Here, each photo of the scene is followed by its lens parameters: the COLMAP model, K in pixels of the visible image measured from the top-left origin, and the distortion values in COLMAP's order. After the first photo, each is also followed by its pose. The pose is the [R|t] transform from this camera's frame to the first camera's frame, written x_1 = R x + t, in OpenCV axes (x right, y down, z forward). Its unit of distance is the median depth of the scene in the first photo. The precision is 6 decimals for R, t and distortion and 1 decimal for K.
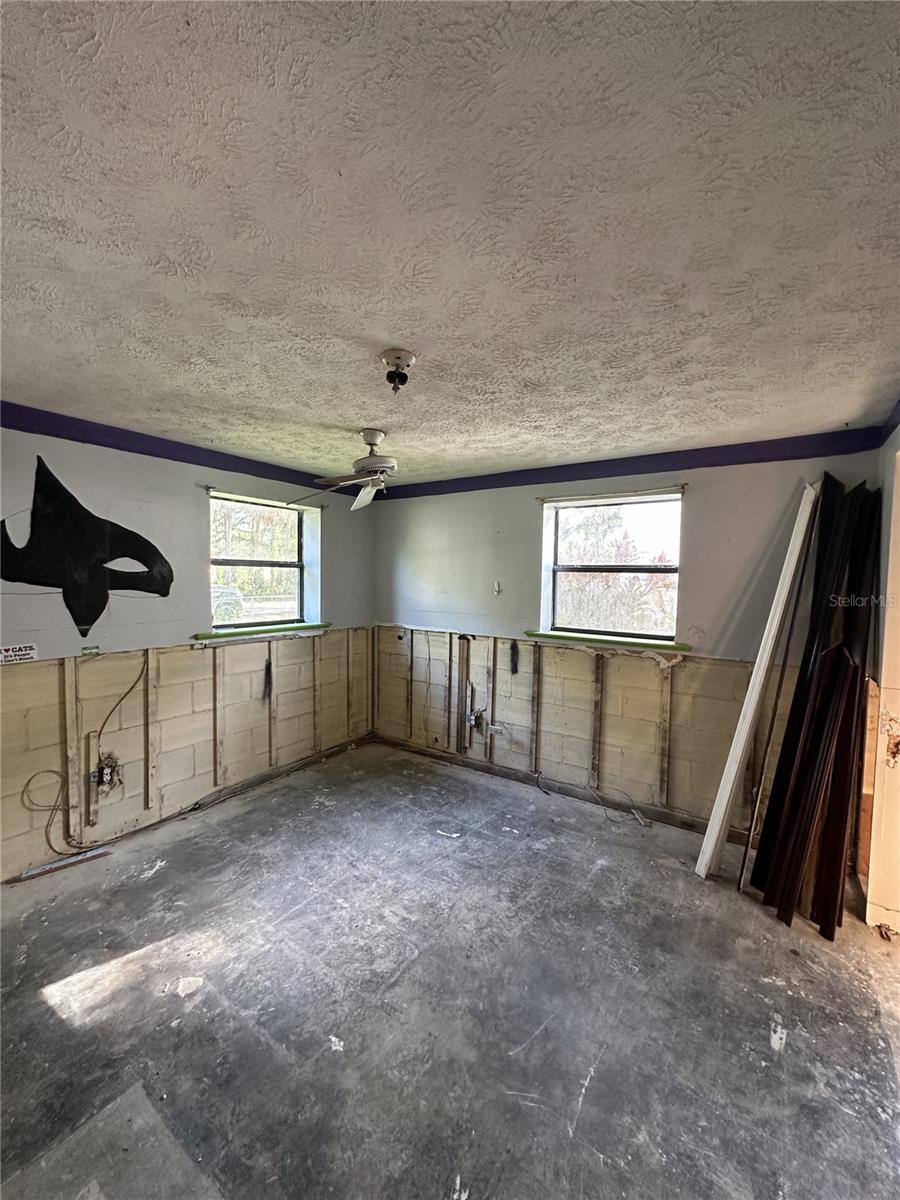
lens RADIAL K [[478.6, 0, 446.5], [0, 478.6, 600.1], [0, 0, 1]] dist [-0.000270, -0.000005]
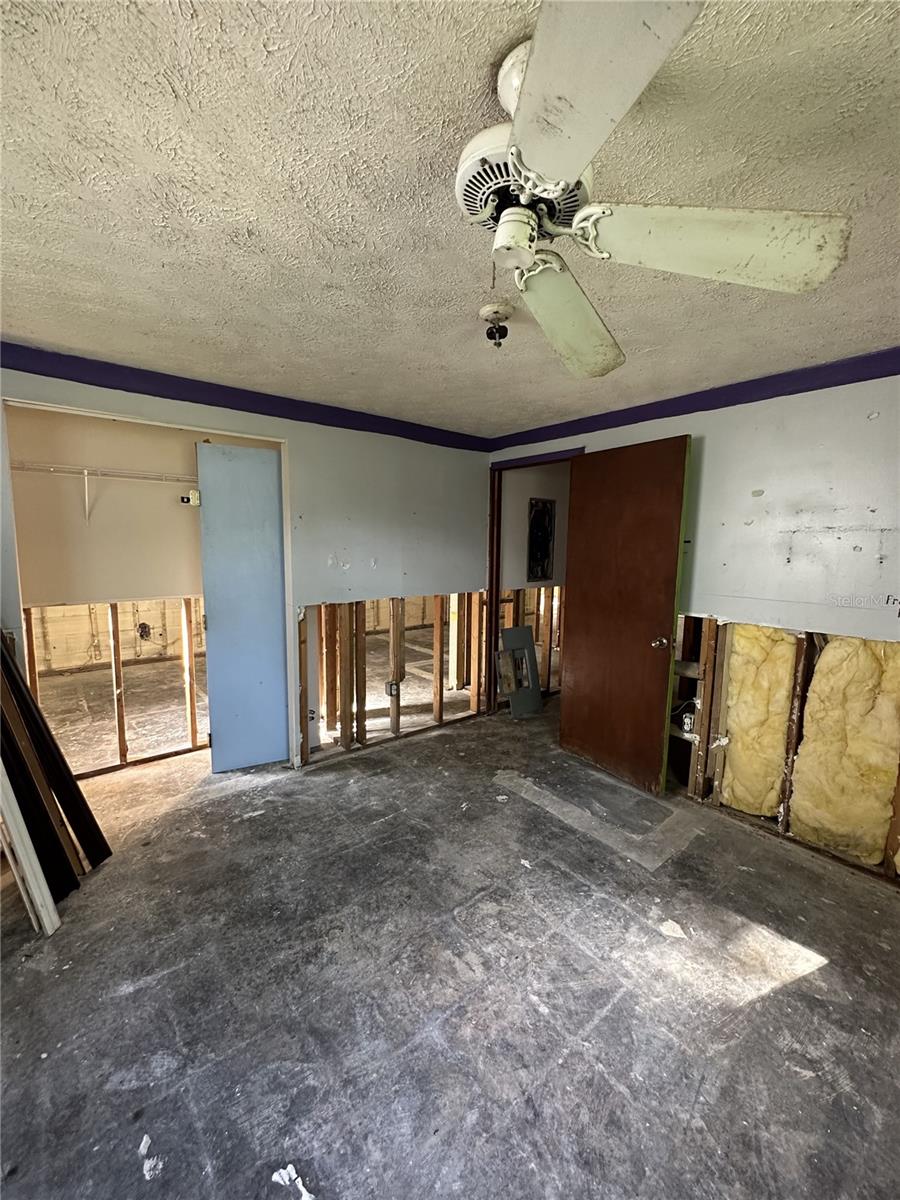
lens RADIAL K [[478.6, 0, 449.6], [0, 478.6, 598.2], [0, 0, 1]] dist [-0.000270, -0.000005]
pose [[-0.961224, -0.062582, 0.268574, -0.266999], [-0.017600, 0.985846, 0.166728, -0.072871], [-0.275207, 0.155536, -0.948720, 1.773272]]
